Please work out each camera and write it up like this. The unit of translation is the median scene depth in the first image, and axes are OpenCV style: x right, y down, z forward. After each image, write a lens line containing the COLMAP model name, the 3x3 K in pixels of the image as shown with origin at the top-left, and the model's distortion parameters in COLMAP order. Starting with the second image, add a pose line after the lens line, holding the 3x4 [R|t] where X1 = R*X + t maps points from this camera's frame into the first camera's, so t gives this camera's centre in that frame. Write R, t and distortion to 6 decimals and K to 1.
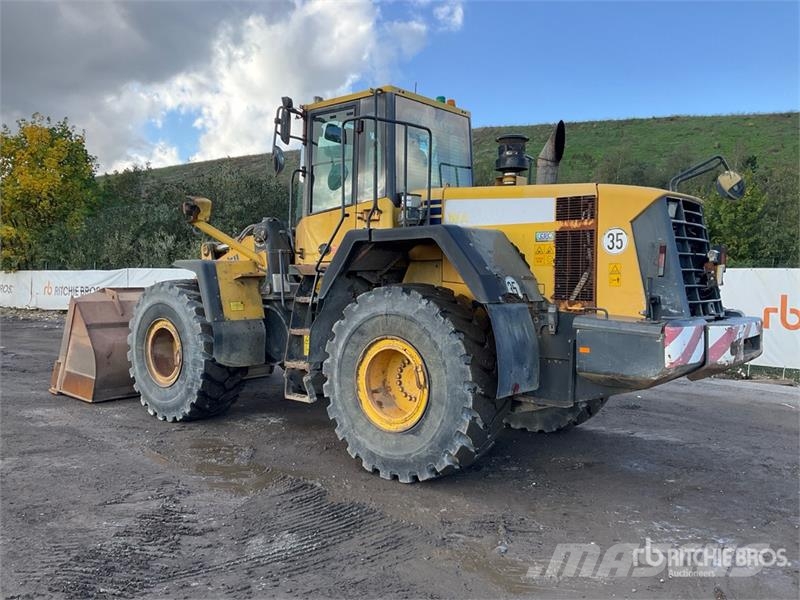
lens RADIAL K [[652.0, 0, 395.9], [0, 652.0, 300.8], [0, 0, 1]] dist [0.118912, -0.233180]
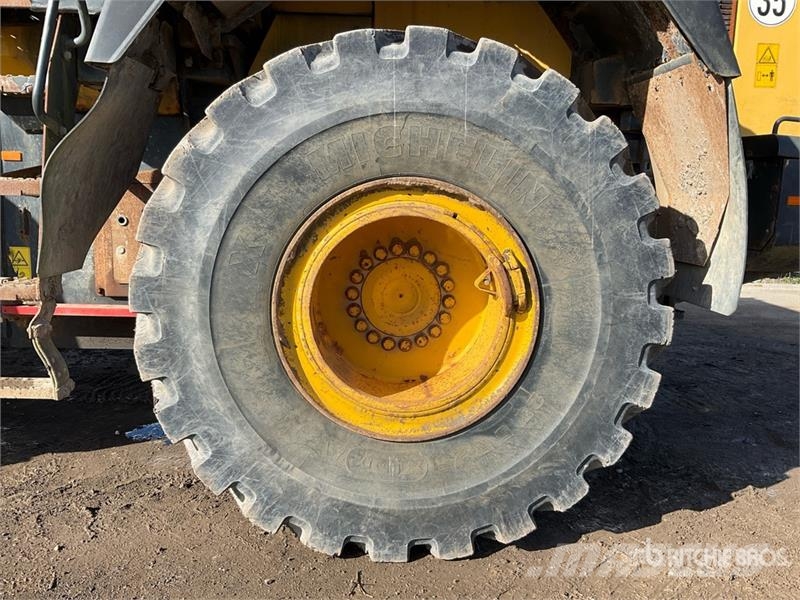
lens RADIAL K [[652.0, 0, 395.9], [0, 652.0, 300.8], [0, 0, 1]] dist [0.118912, -0.233180]
pose [[0.730970, -0.101480, 0.674822, -0.263172], [0.018094, 0.991416, 0.129489, 0.075281], [-0.682169, -0.082442, 0.726532, 0.760035]]
